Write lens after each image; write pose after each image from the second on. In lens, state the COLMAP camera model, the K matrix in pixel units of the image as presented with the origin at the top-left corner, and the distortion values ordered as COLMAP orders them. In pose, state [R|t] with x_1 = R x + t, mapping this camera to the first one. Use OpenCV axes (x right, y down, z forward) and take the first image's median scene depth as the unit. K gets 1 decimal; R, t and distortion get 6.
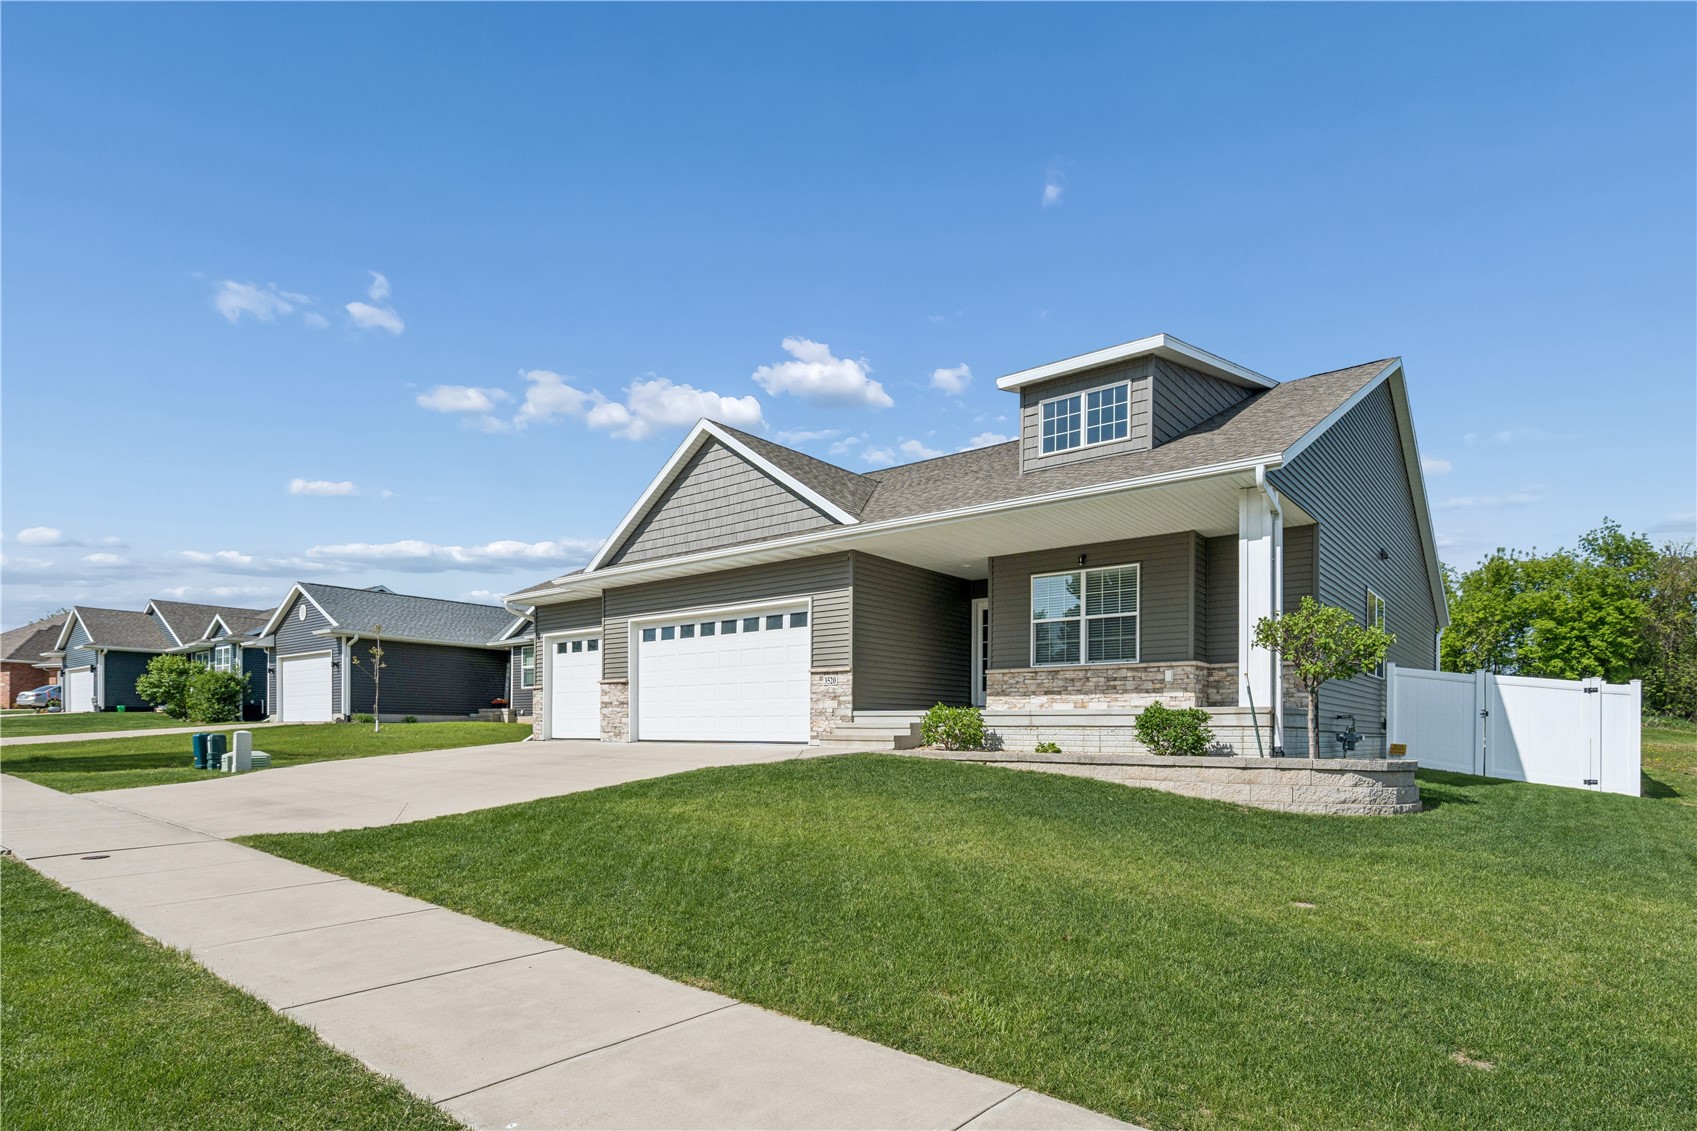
lens RADIAL K [[881.8, 0, 848.5], [0, 881.8, 565.5], [0, 0, 1]] dist [0.000894, 0.000474]
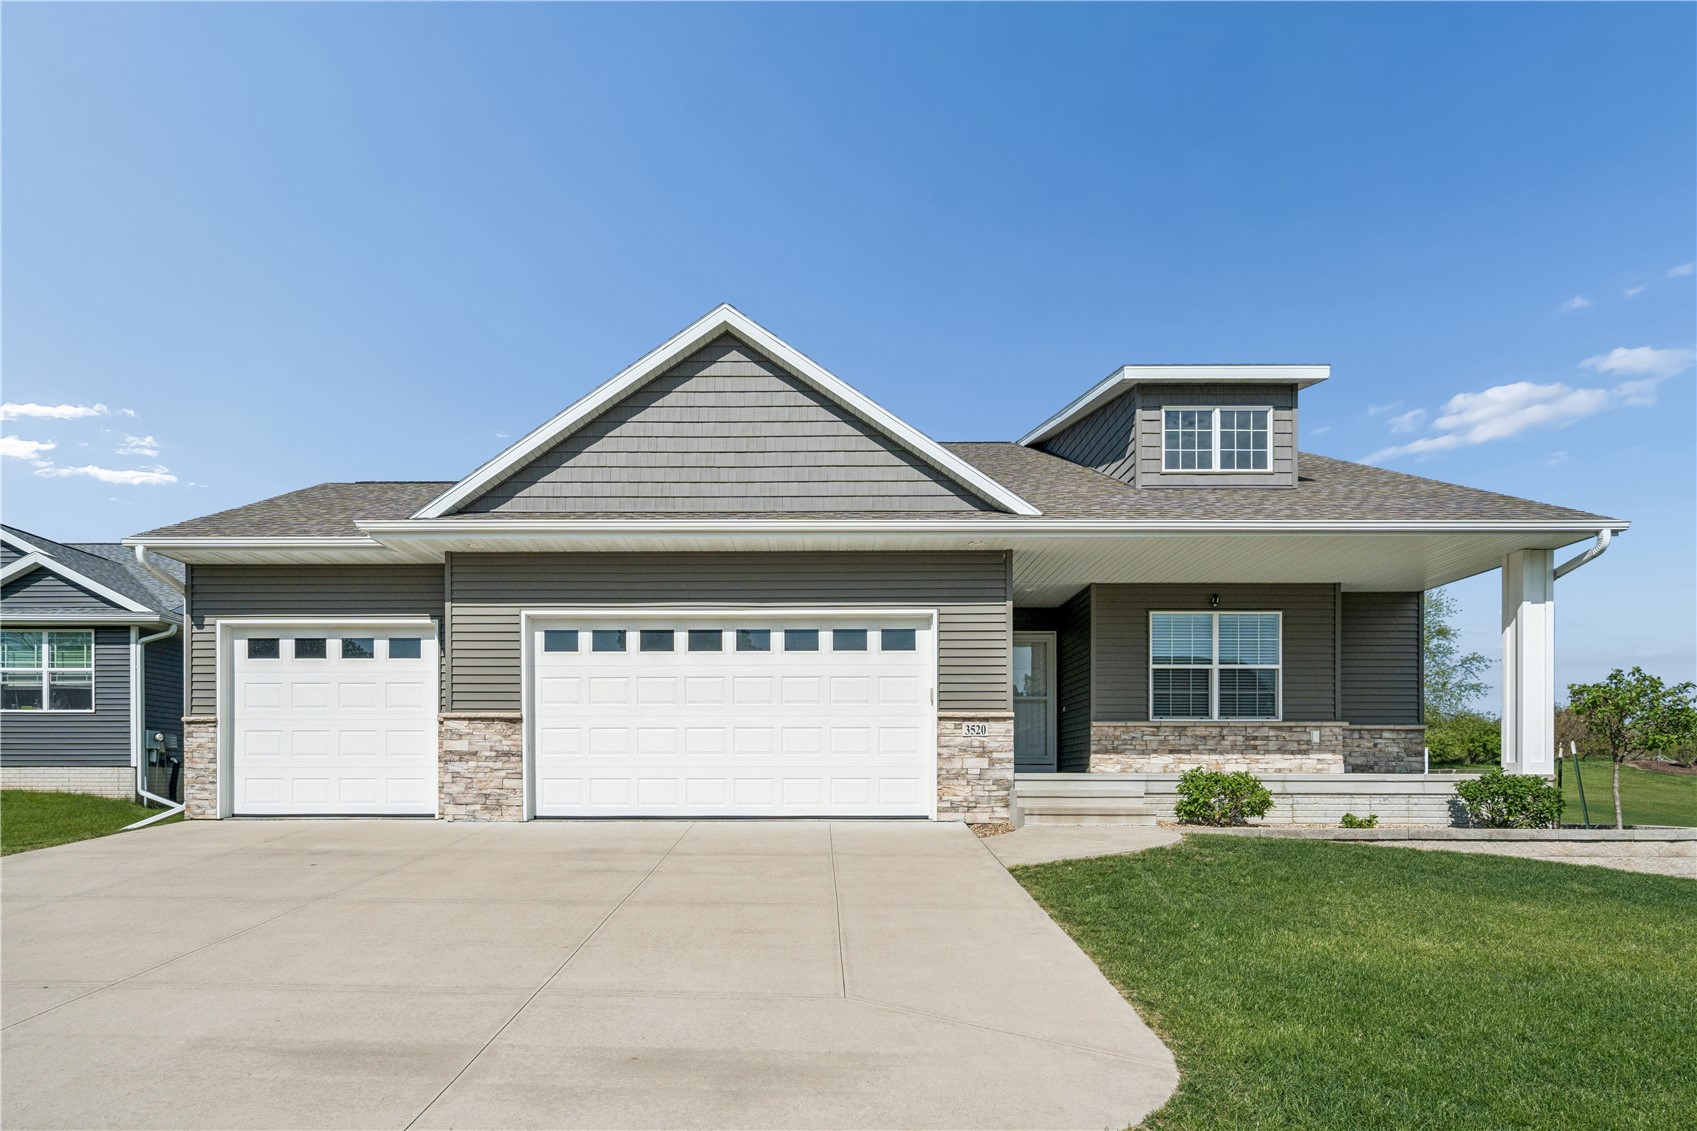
lens RADIAL K [[934.9, 0, 848.5], [0, 934.9, 656.1], [0, 0, 1]] dist [0.001180, -0.000201]
pose [[0.789701, 0.075492, 0.608829, -0.550231], [-0.110271, 0.993704, 0.019815, 0.066501], [-0.603500, -0.082784, 0.793054, 0.460390]]
